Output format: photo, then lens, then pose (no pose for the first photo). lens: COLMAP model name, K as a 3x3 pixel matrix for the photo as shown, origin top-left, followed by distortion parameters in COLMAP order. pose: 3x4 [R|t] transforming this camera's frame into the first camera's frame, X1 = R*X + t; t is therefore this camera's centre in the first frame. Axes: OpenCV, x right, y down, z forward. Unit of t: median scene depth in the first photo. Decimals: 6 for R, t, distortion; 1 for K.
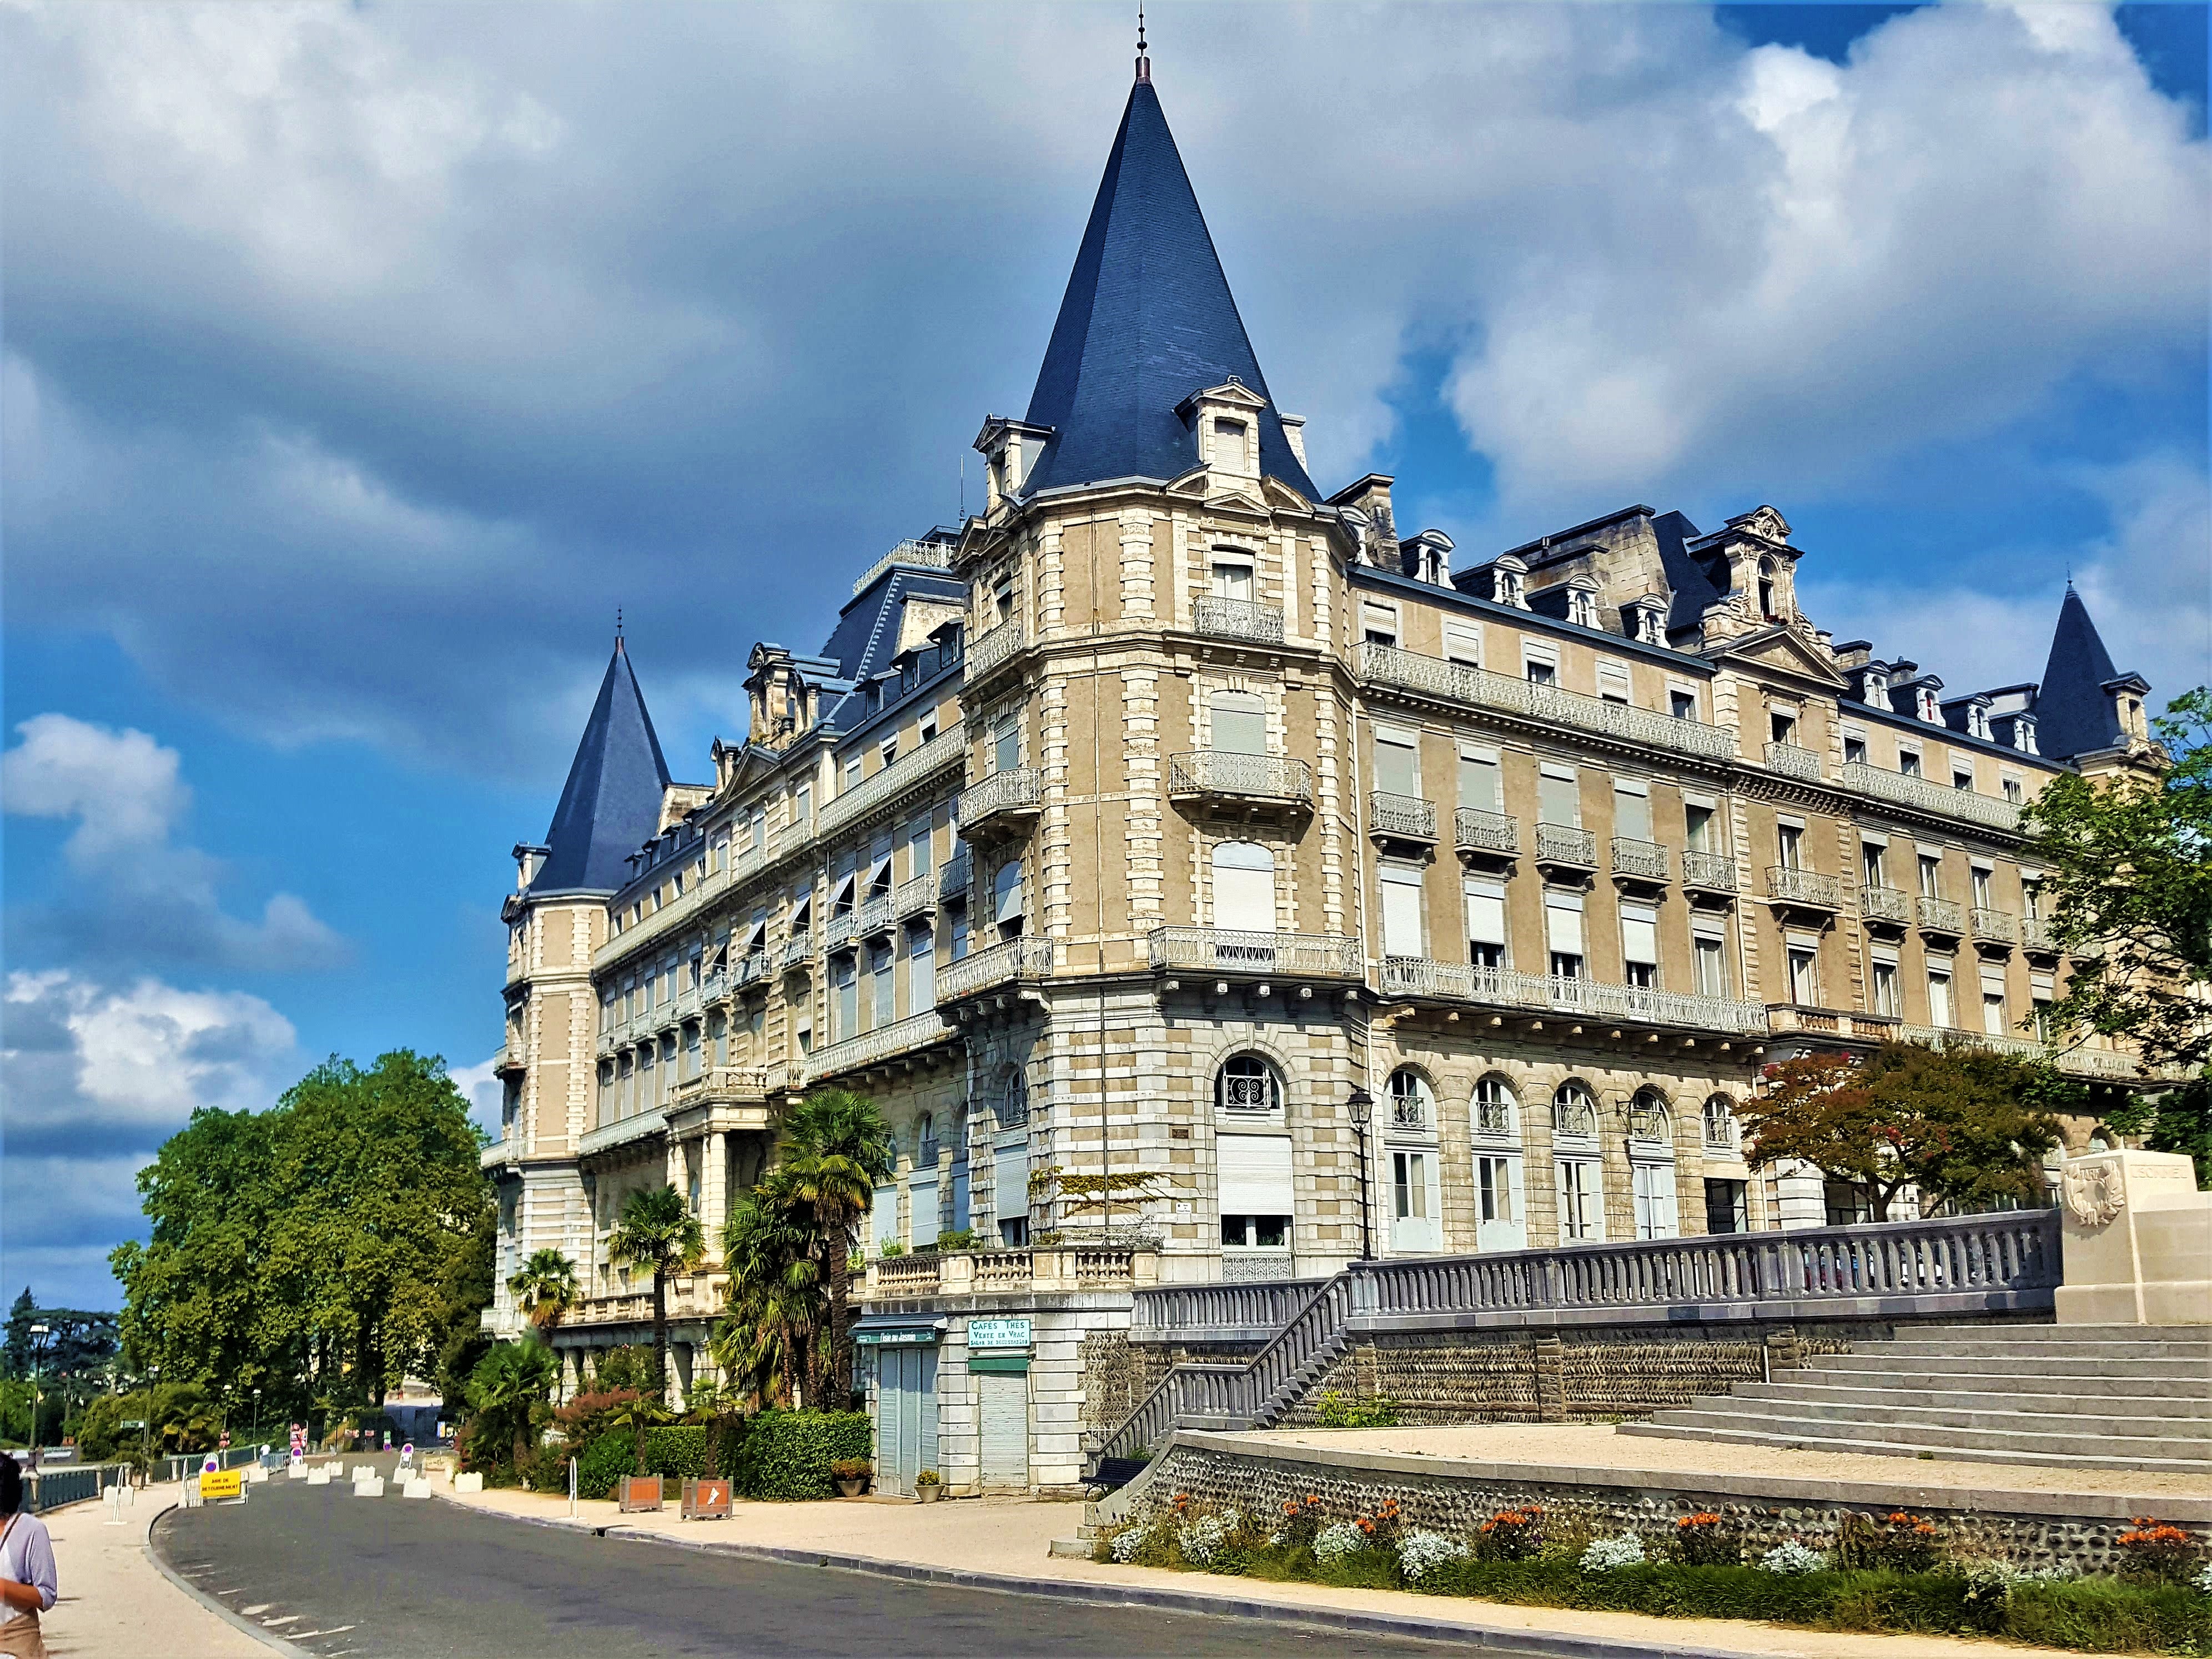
lens RADIAL K [[2389.0, 0, 1106.0], [0, 2389.0, 829.5], [0, 0, 1]] dist [0.210644, -0.360476]
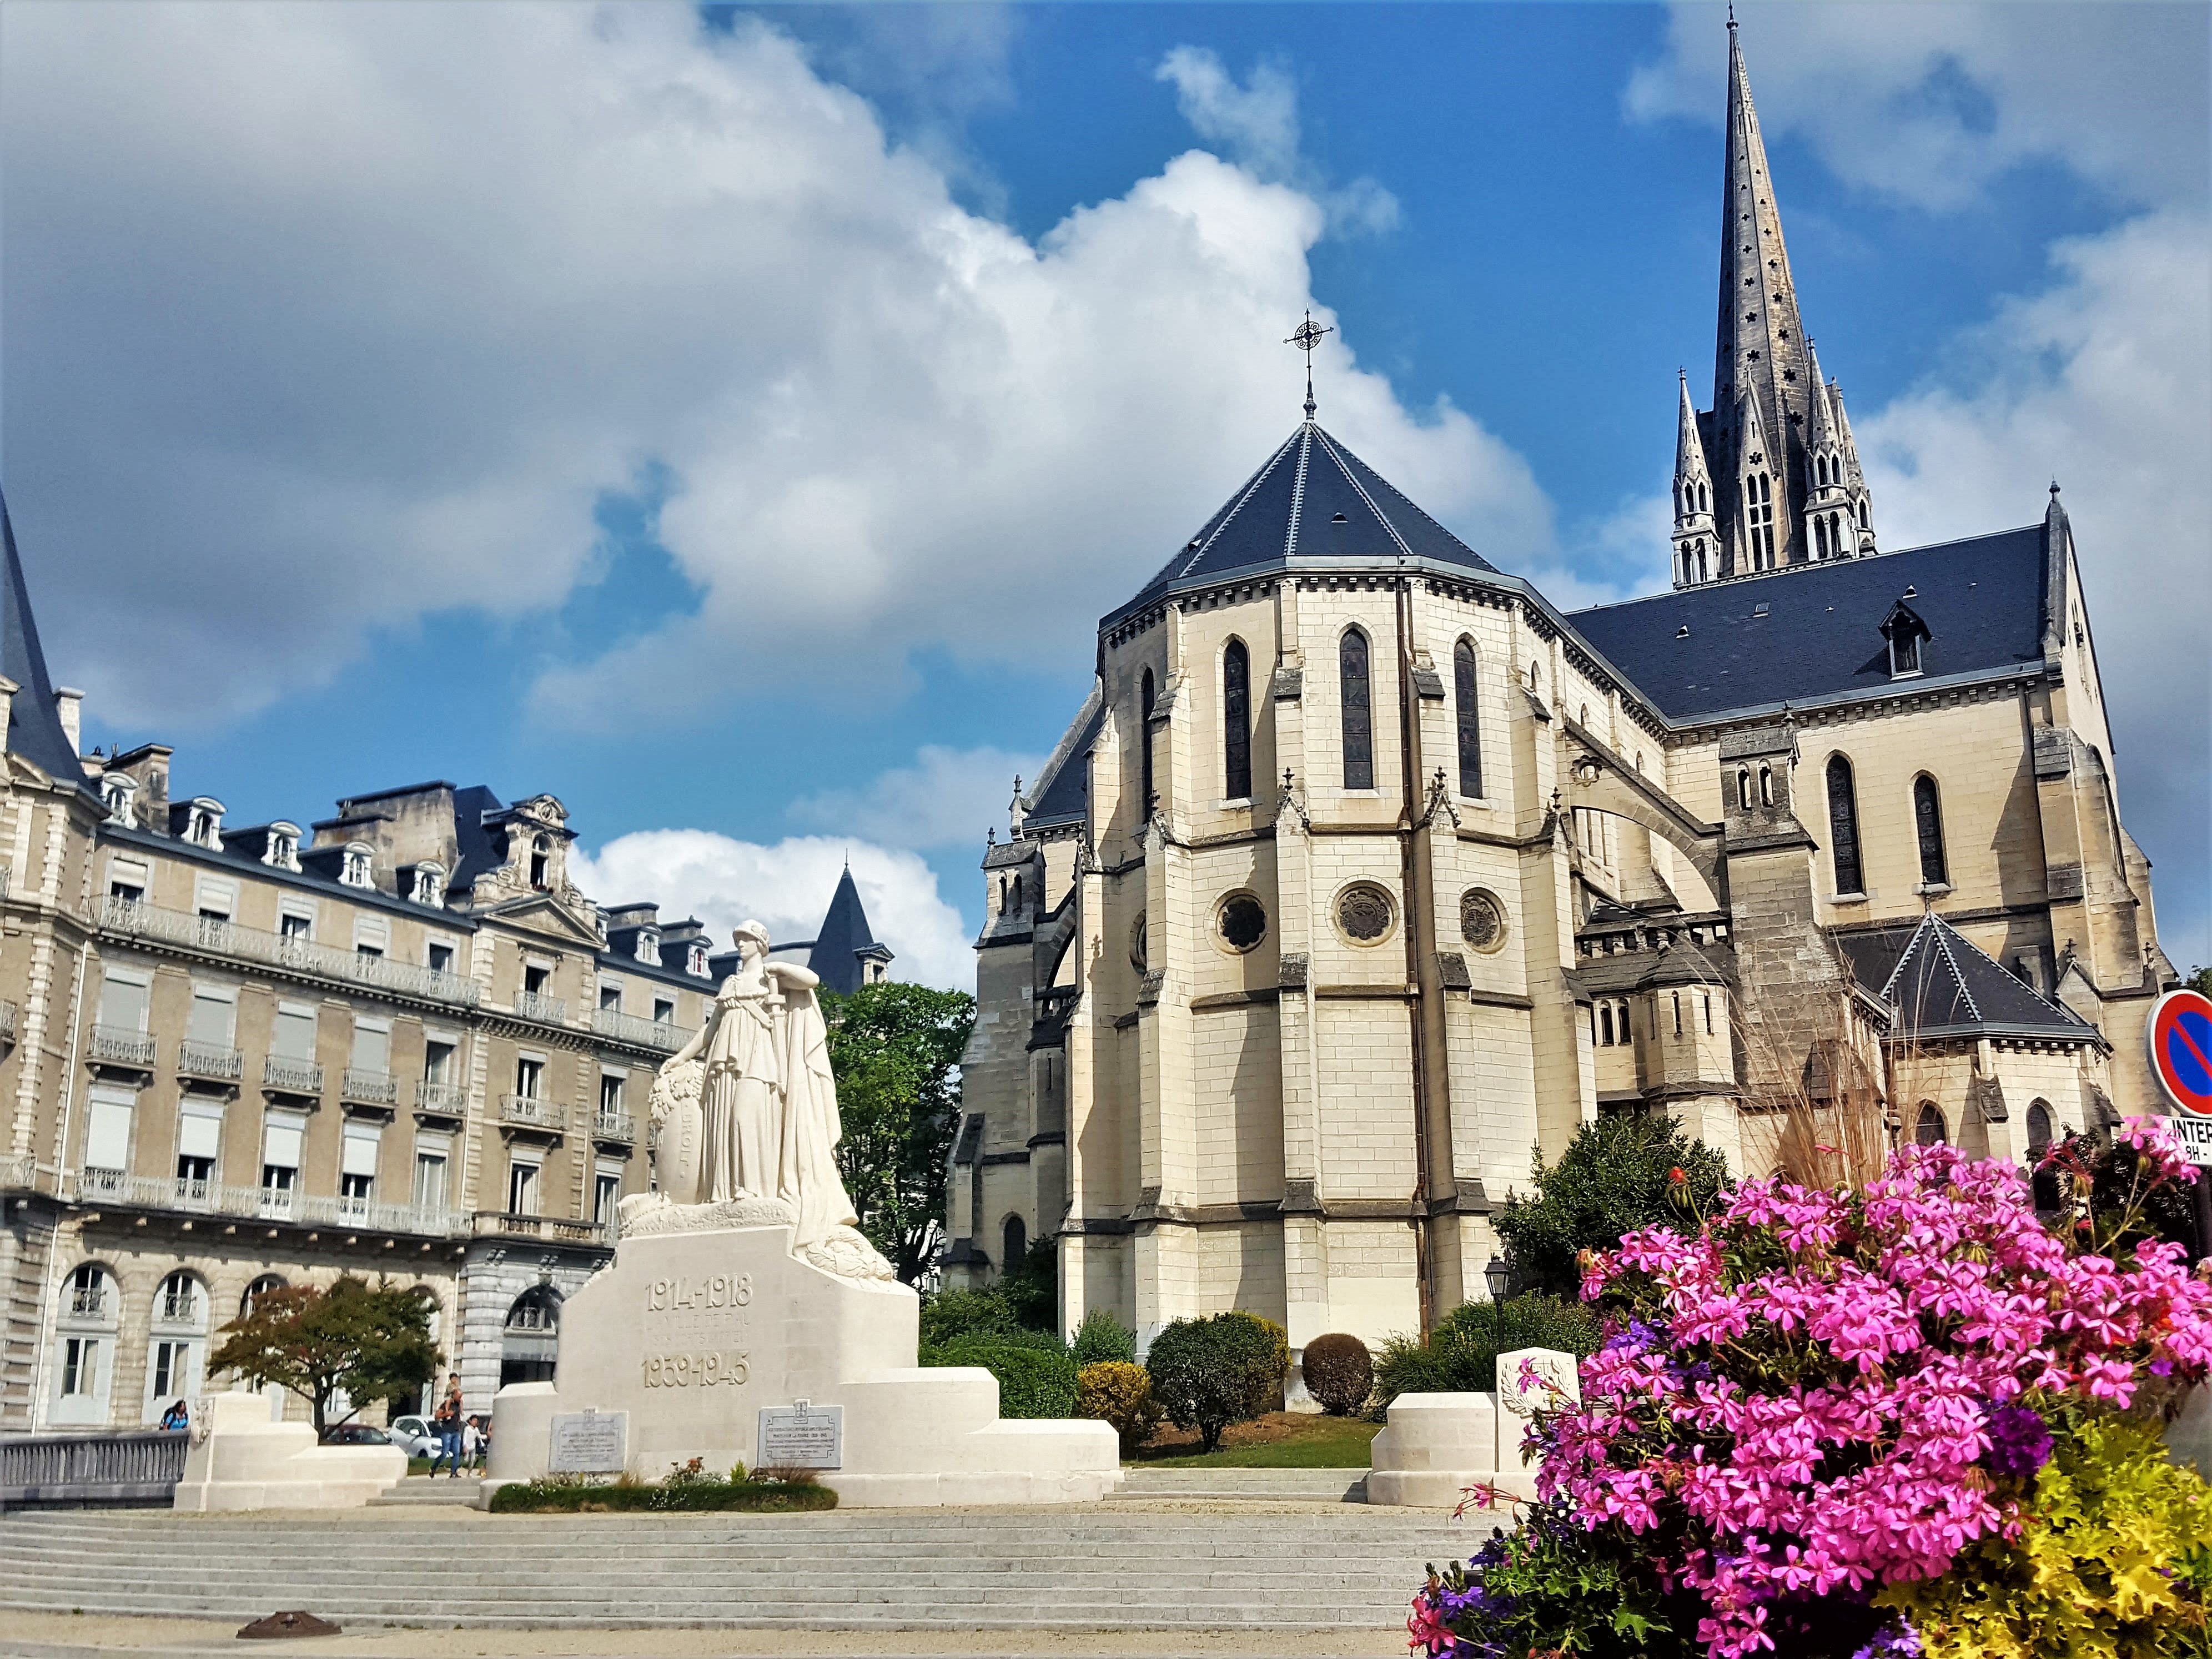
lens RADIAL K [[2389.0, 0, 1106.0], [0, 2389.0, 829.5], [0, 0, 1]] dist [0.210644, -0.360476]
pose [[0.942143, 0.103858, 0.318716, 0.177680], [-0.088135, 0.994089, -0.063404, -0.074199], [-0.323417, 0.031646, 0.945727, -0.275398]]
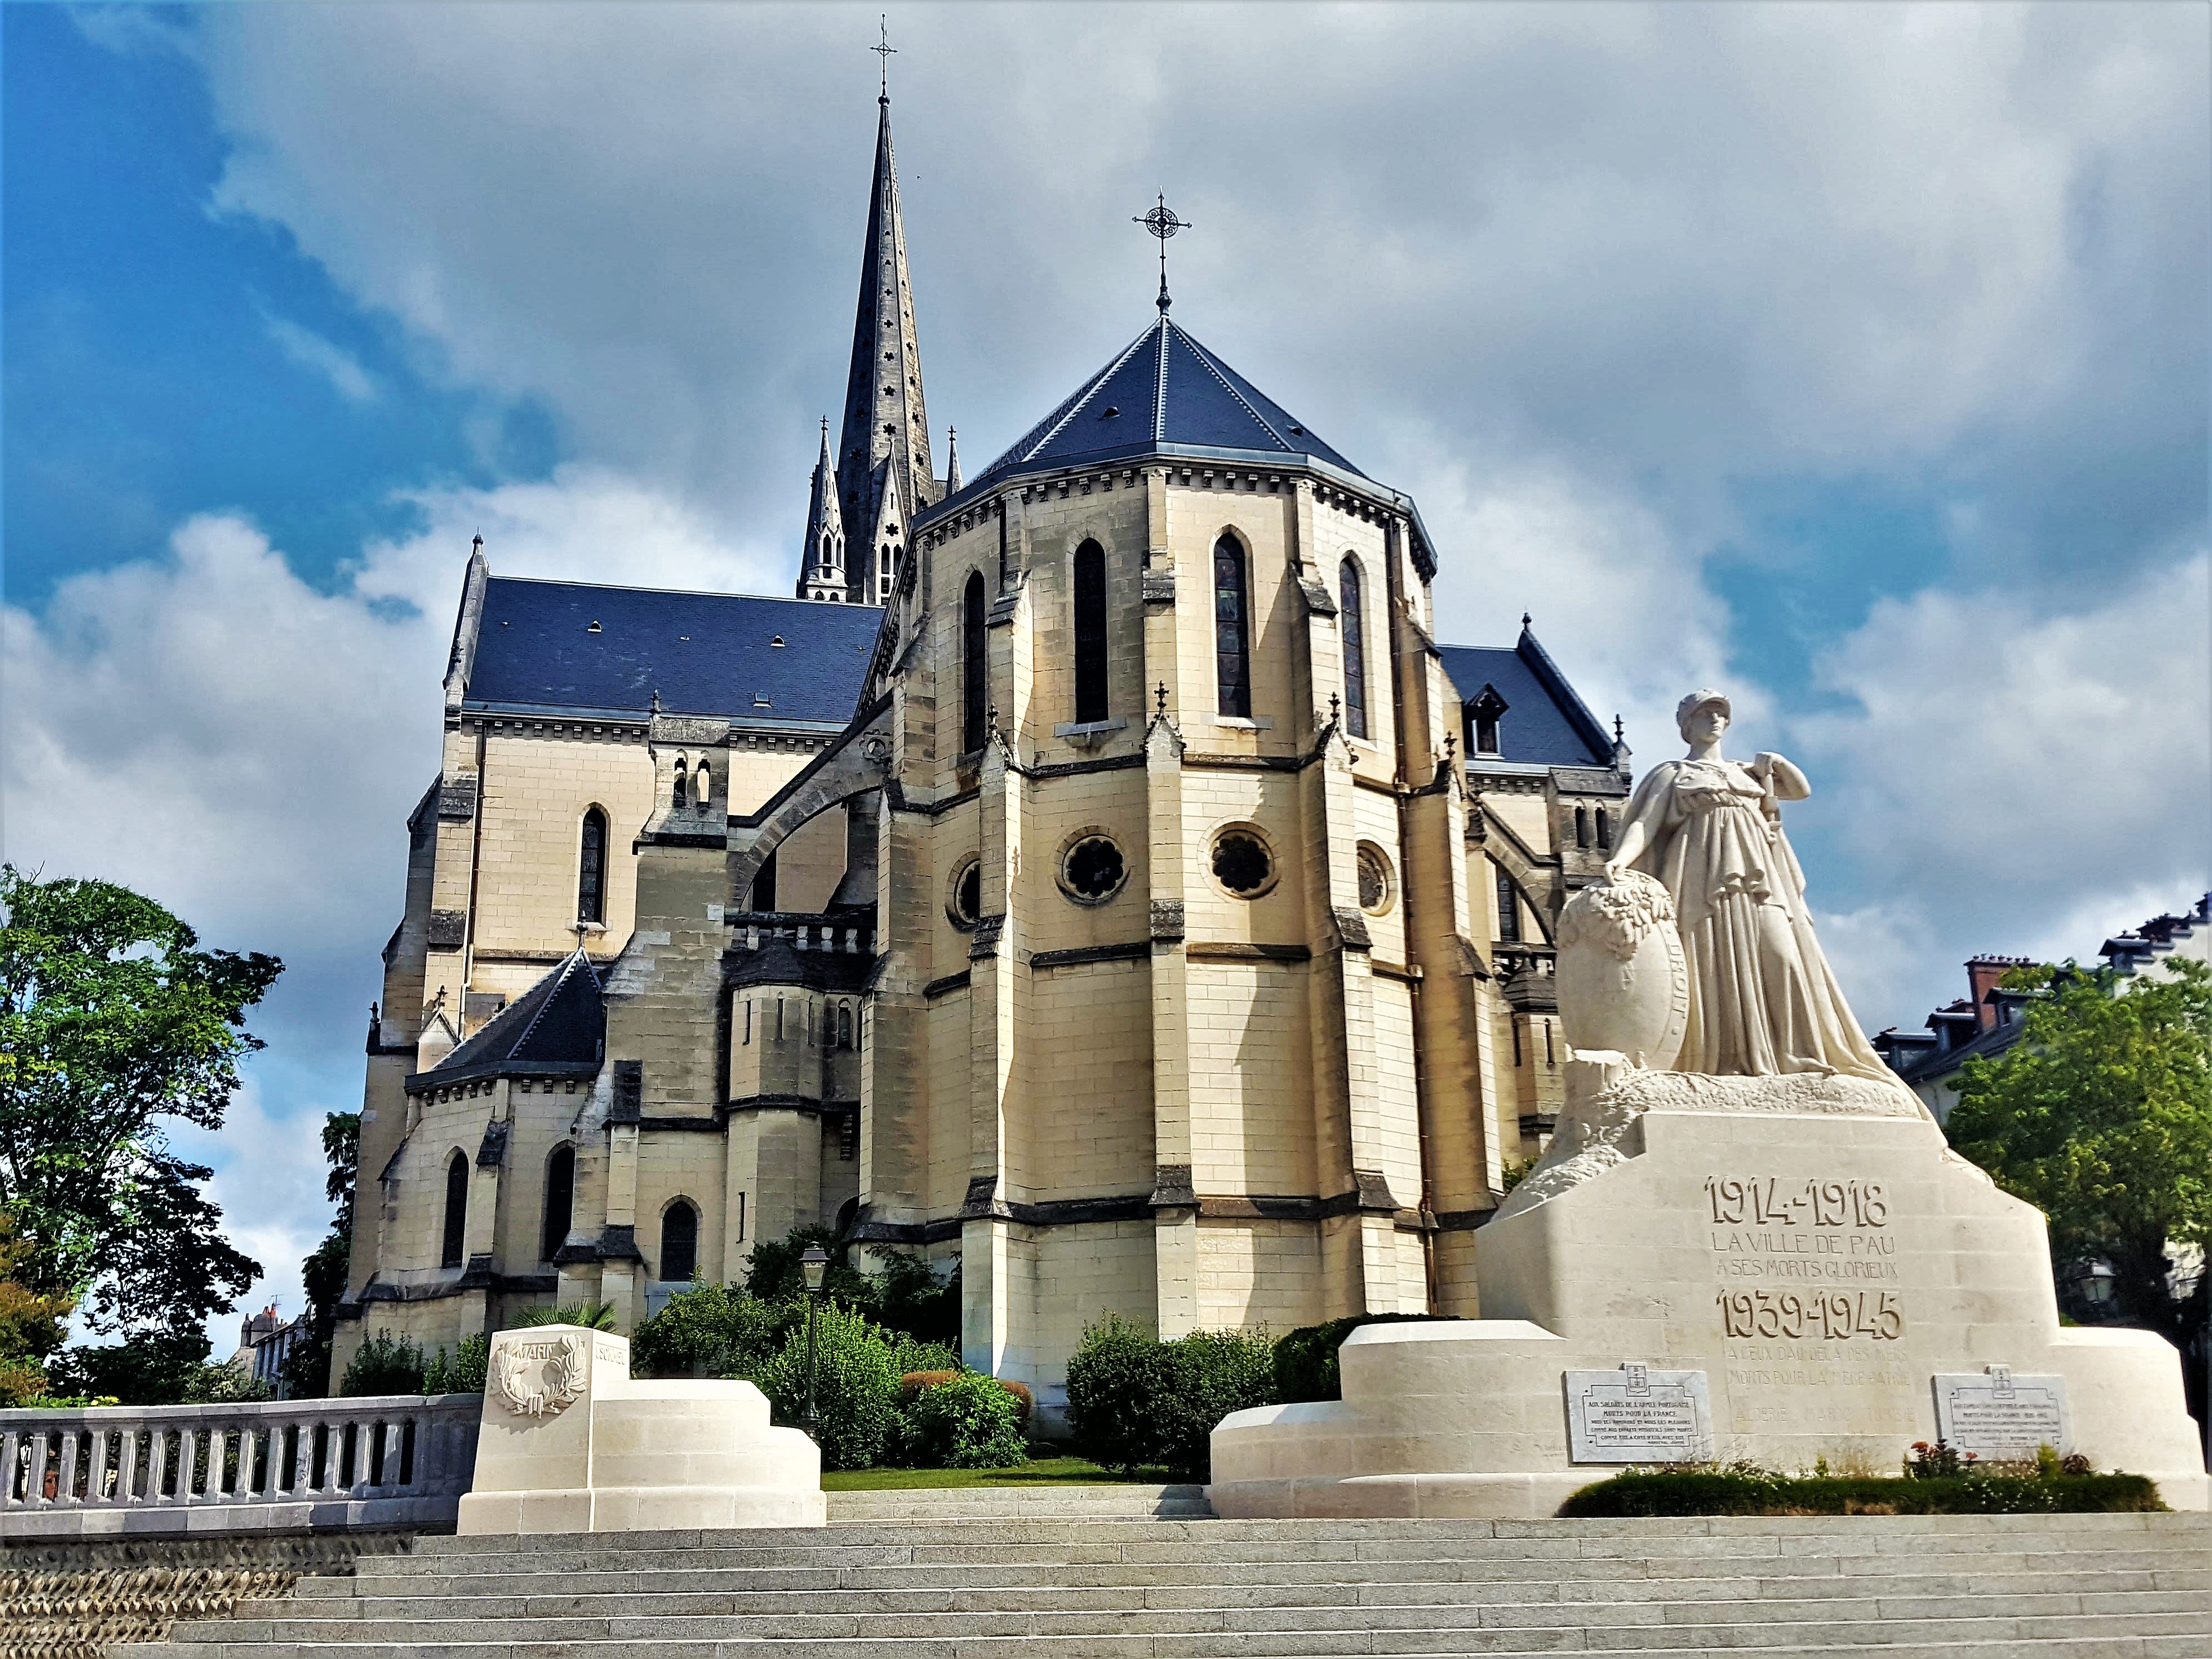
lens RADIAL K [[2338.8, 0, 1106.0], [0, 2338.8, 829.5], [0, 0, 1]] dist [0.198436, -0.520389]
pose [[0.482545, 0.282164, 0.829177, -0.104097], [-0.181249, 0.958365, -0.220648, 0.054041], [-0.856913, -0.043815, 0.513596, 0.205484]]
